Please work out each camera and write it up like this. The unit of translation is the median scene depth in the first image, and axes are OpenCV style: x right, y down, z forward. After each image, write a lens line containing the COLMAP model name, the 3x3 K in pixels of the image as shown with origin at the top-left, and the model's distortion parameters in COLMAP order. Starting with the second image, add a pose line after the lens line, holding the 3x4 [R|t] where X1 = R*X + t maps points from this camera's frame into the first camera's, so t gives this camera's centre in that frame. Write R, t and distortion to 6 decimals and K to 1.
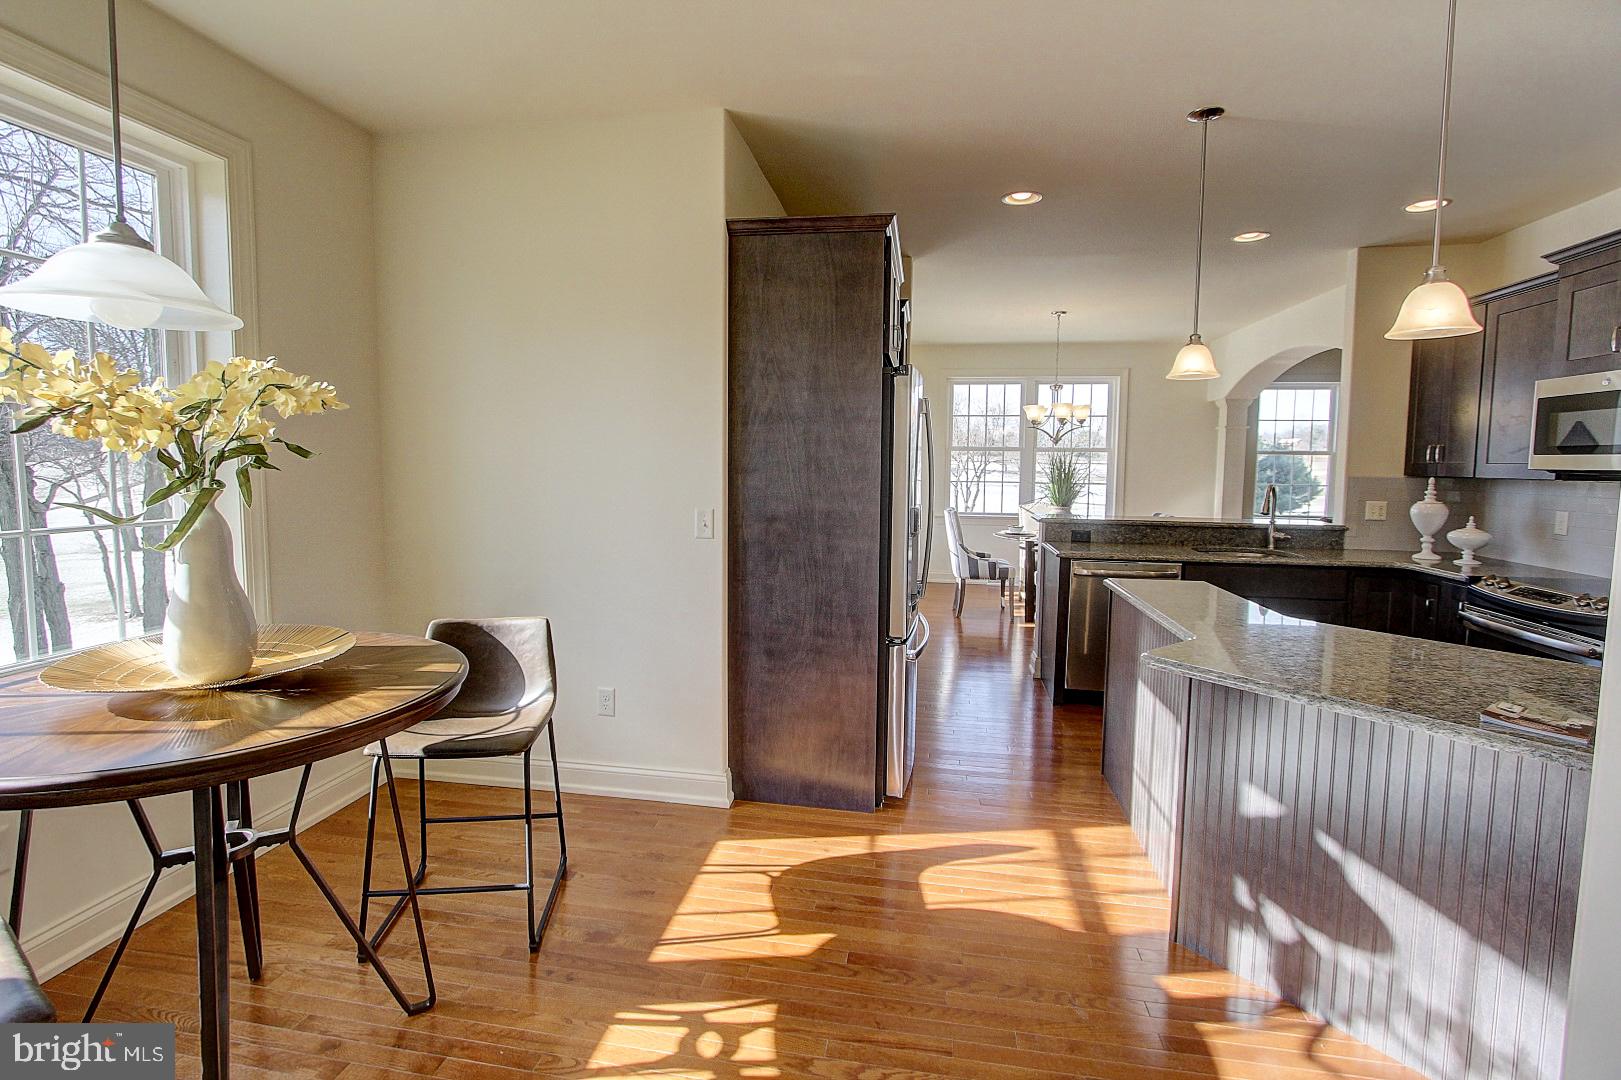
lens RADIAL K [[748.2, 0, 811.0], [0, 748.2, 521.9], [0, 0, 1]] dist [-0.013166, 0.002464]
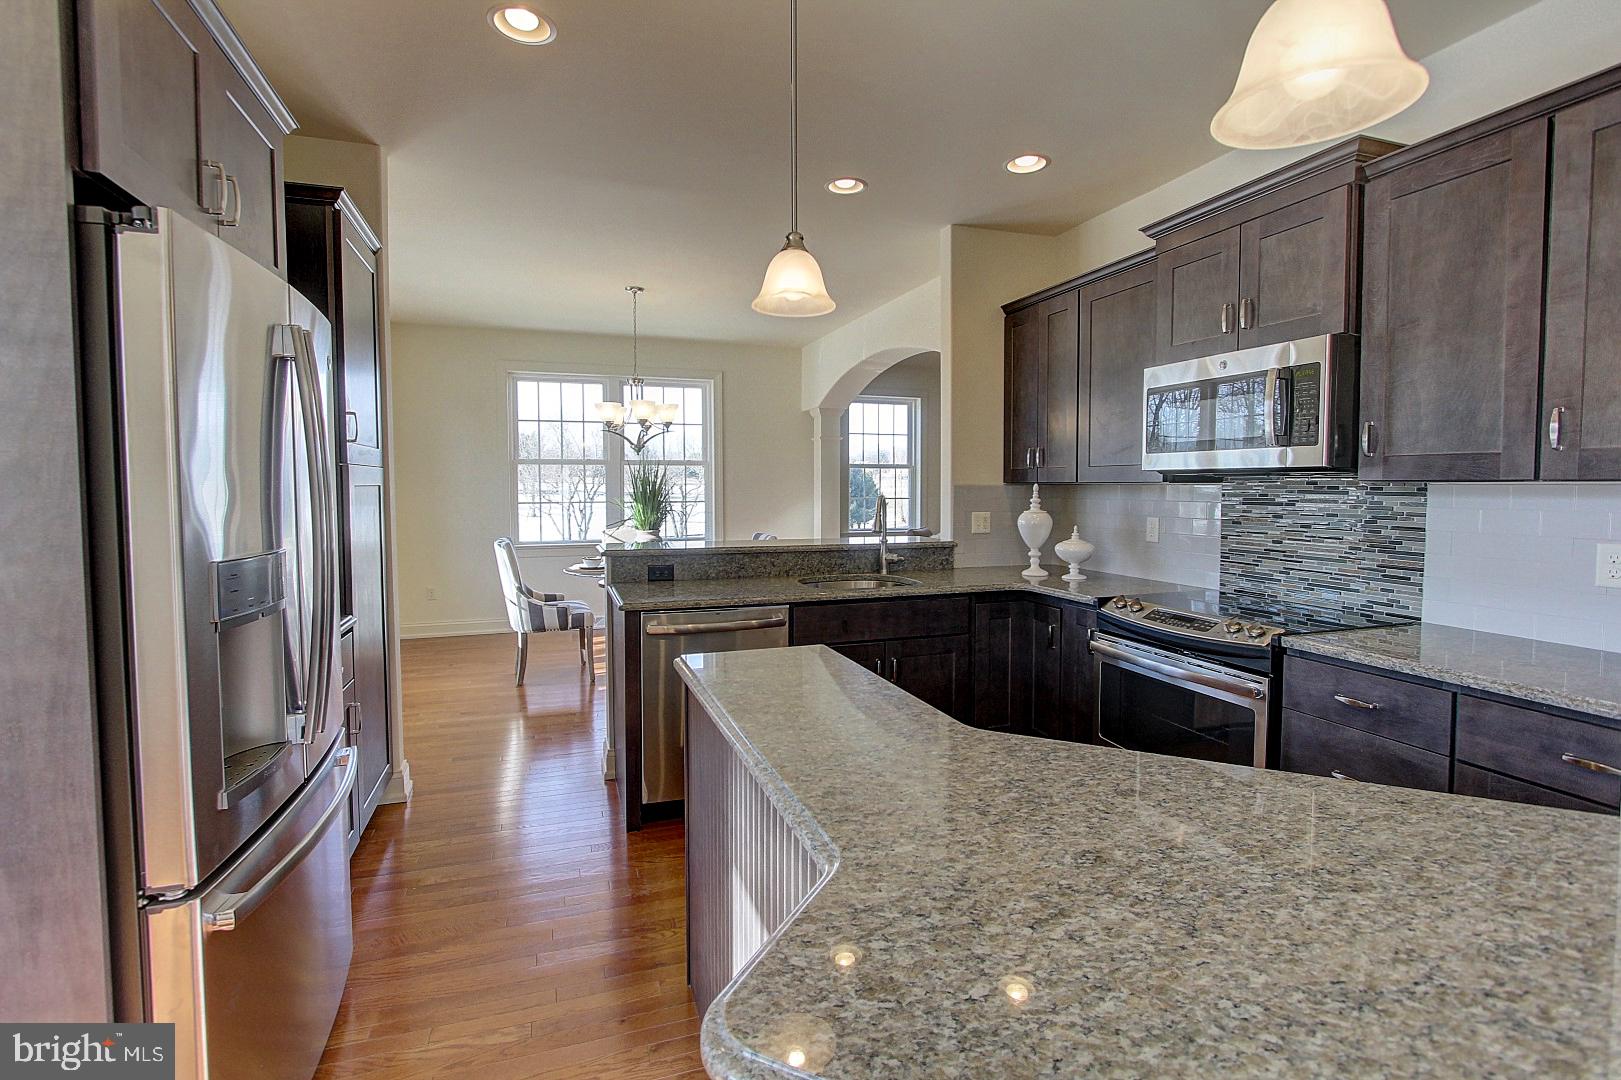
lens RADIAL K [[748.2, 0, 802.4], [0, 748.2, 520.6], [0, 0, 1]] dist [-0.013166, 0.002464]
pose [[0.881871, -0.034372, 0.470237, 0.231673], [0.048658, 0.998649, -0.018254, -0.018305], [-0.468974, 0.038978, 0.882351, 0.476244]]
